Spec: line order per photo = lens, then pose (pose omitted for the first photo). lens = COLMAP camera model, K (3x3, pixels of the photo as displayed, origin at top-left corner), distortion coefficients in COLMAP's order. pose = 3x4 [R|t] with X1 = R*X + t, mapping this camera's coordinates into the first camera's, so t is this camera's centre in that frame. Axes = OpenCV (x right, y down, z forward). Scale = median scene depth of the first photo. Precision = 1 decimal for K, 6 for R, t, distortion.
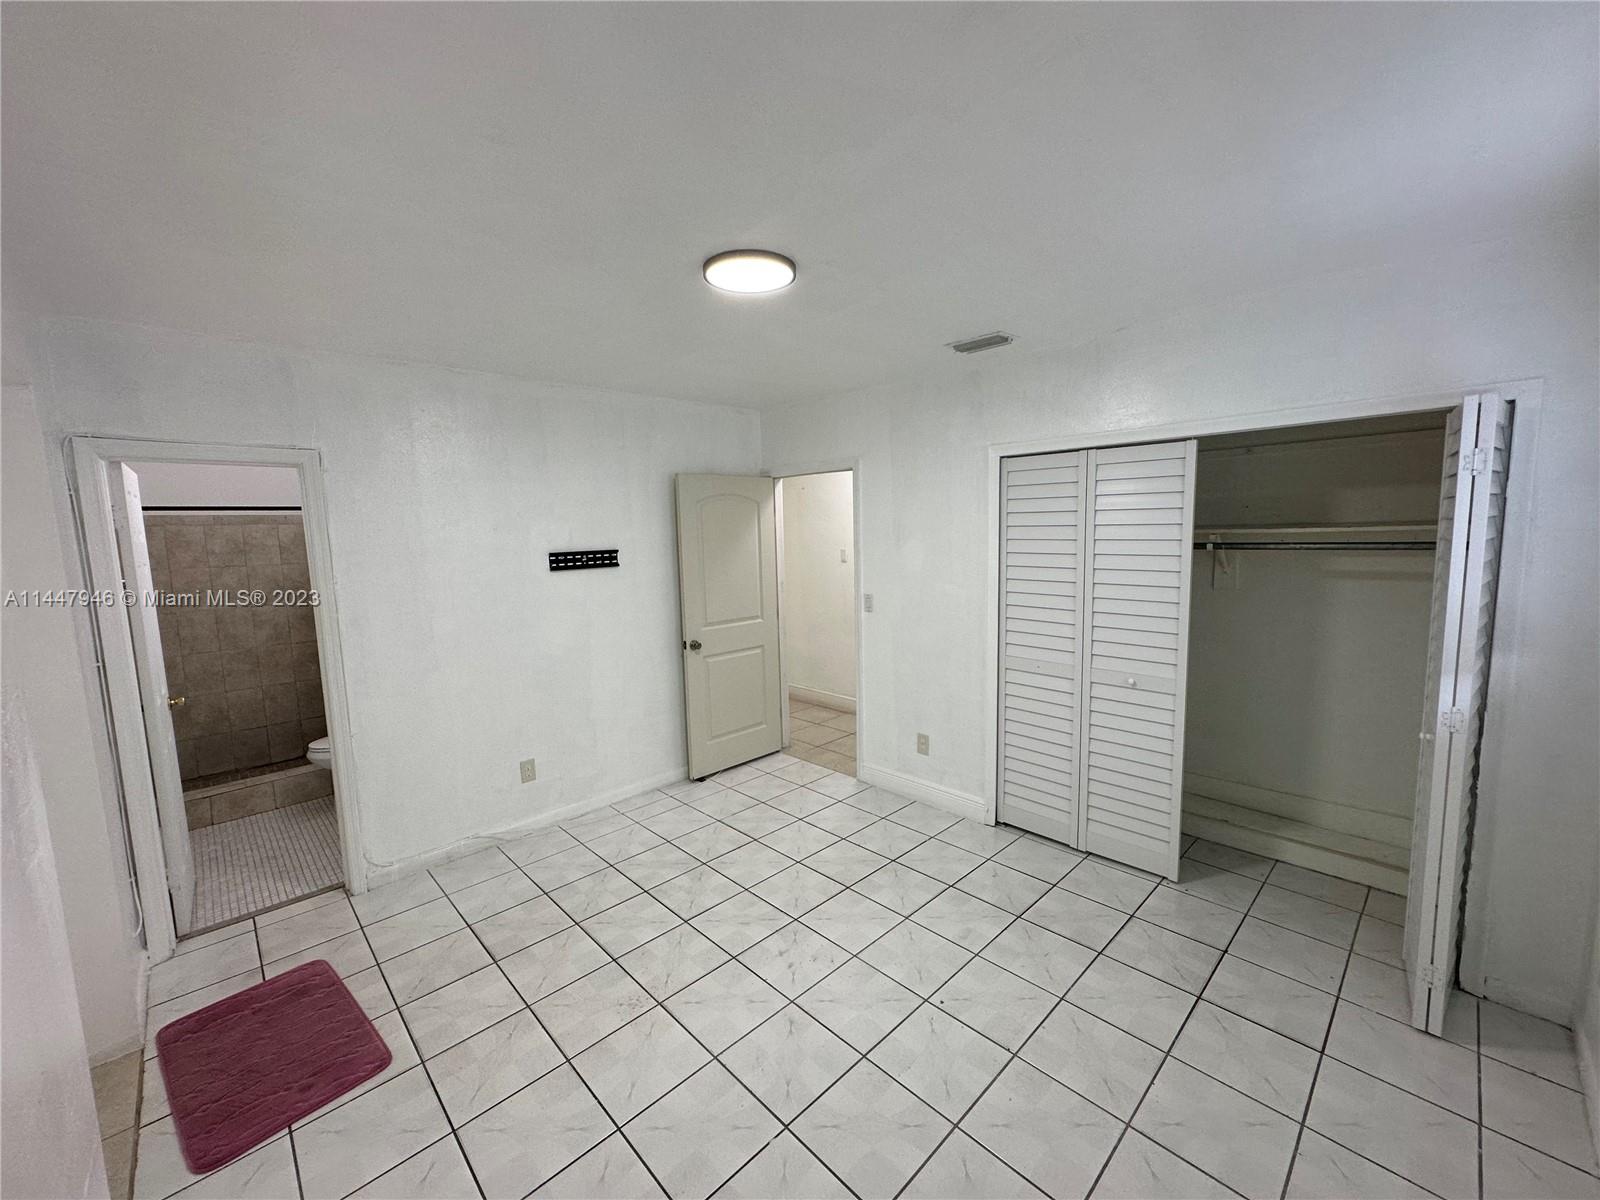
lens RADIAL K [[639.1, 0, 801.2], [0, 639.1, 604.0], [0, 0, 1]] dist [-0.001412, 0.001130]
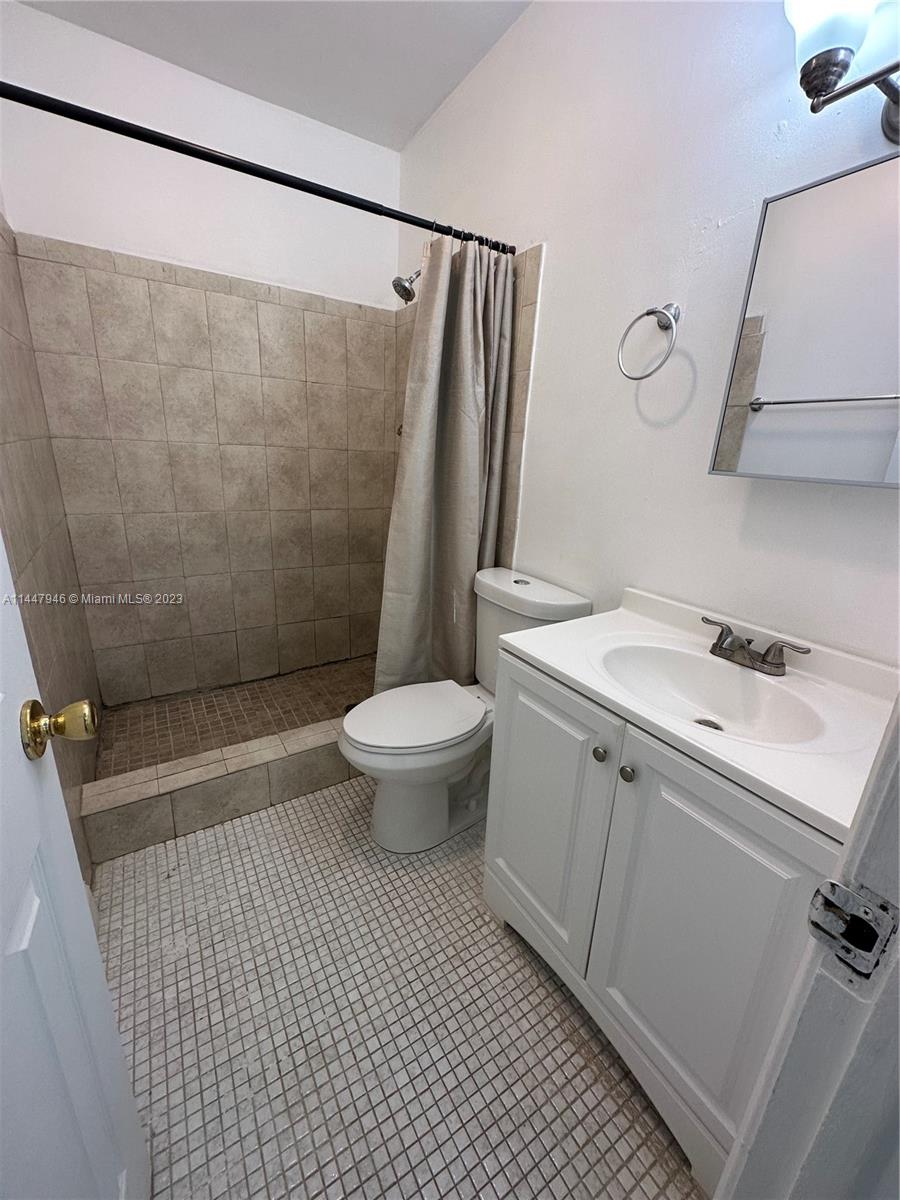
lens RADIAL K [[479.3, 0, 447.8], [0, 479.3, 596.8], [0, 0, 1]] dist [-0.001412, 0.001130]
pose [[0.974403, 0.125050, -0.186816, -0.544720], [-0.090326, 0.978761, 0.184032, 0.043928], [0.205862, -0.162447, 0.965004, 0.580779]]
